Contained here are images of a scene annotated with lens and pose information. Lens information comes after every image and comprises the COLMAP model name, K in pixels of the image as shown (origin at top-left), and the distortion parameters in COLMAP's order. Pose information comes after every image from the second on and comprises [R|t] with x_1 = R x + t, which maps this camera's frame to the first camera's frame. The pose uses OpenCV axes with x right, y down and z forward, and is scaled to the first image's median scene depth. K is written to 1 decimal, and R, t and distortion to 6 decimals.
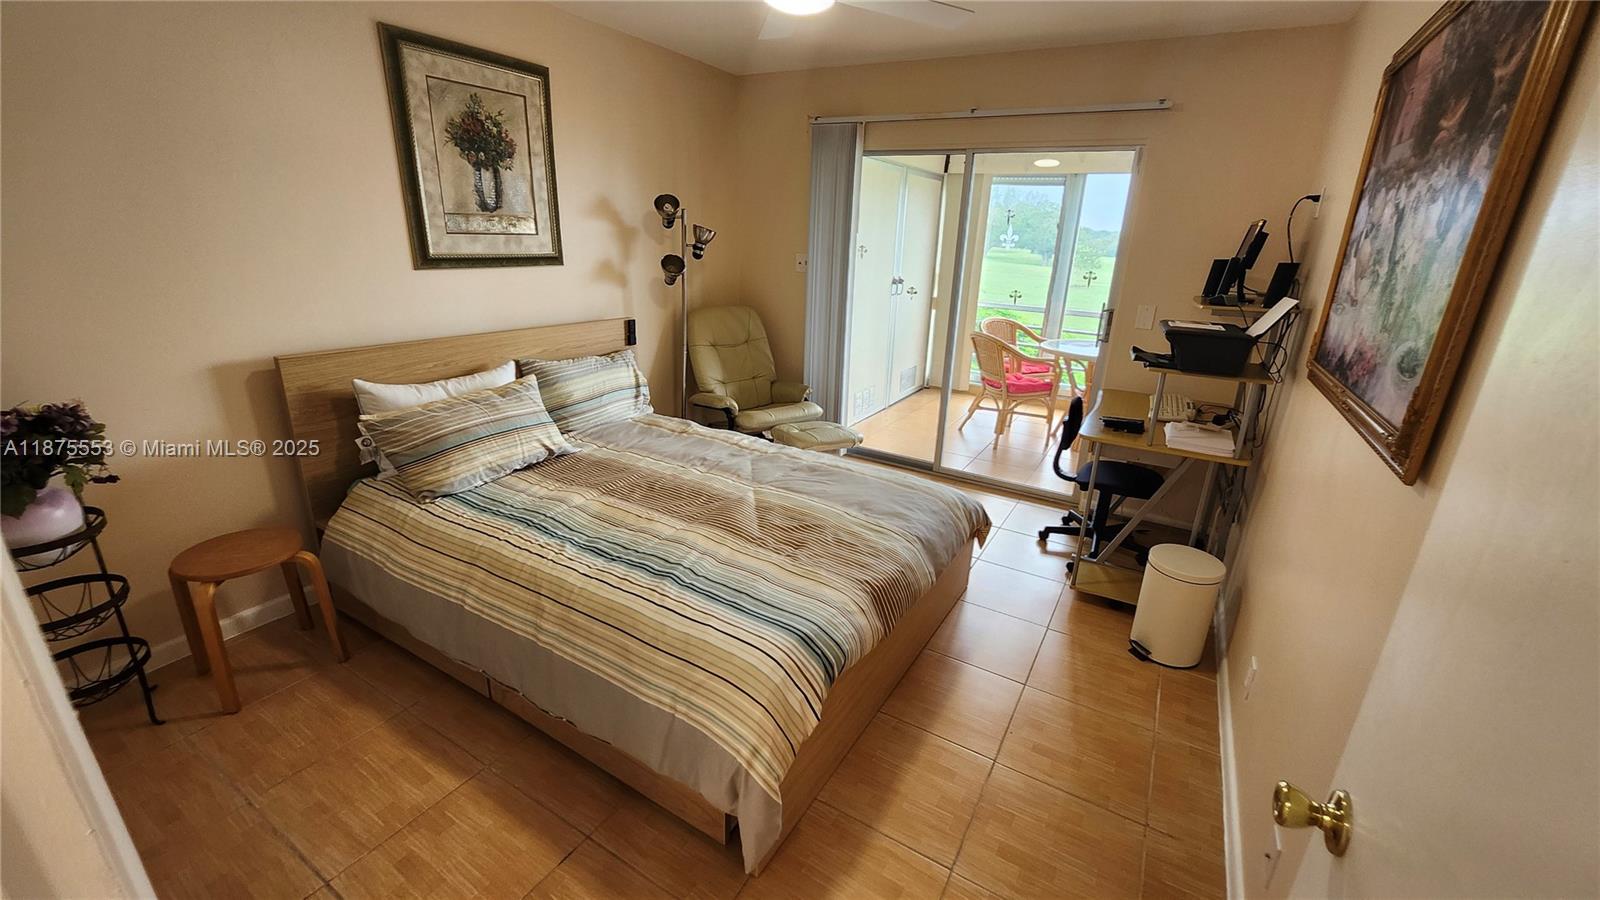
lens RADIAL K [[631.2, 0, 806.4], [0, 631.2, 447.3], [0, 0, 1]] dist [-0.000404, -0.000218]
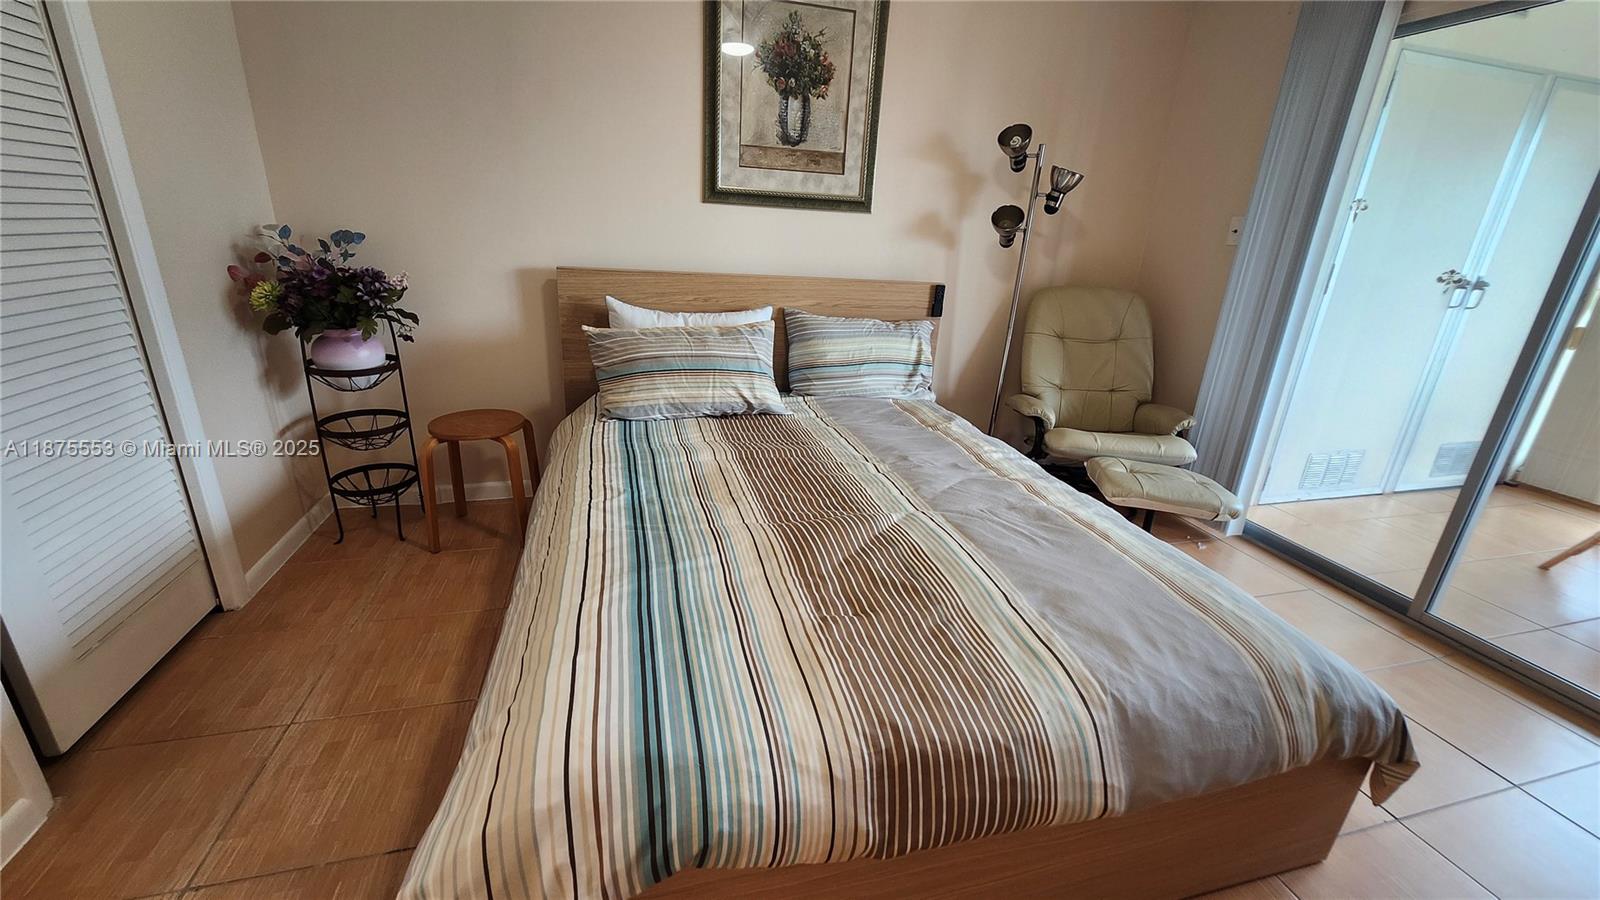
lens RADIAL K [[631.2, 0, 806.4], [0, 631.2, 447.3], [0, 0, 1]] dist [-0.000404, -0.000218]
pose [[0.724433, 0.228650, -0.650319, 0.215824], [-0.248964, 0.966495, 0.062480, -0.010437], [0.642817, 0.116644, 0.757087, 0.372682]]
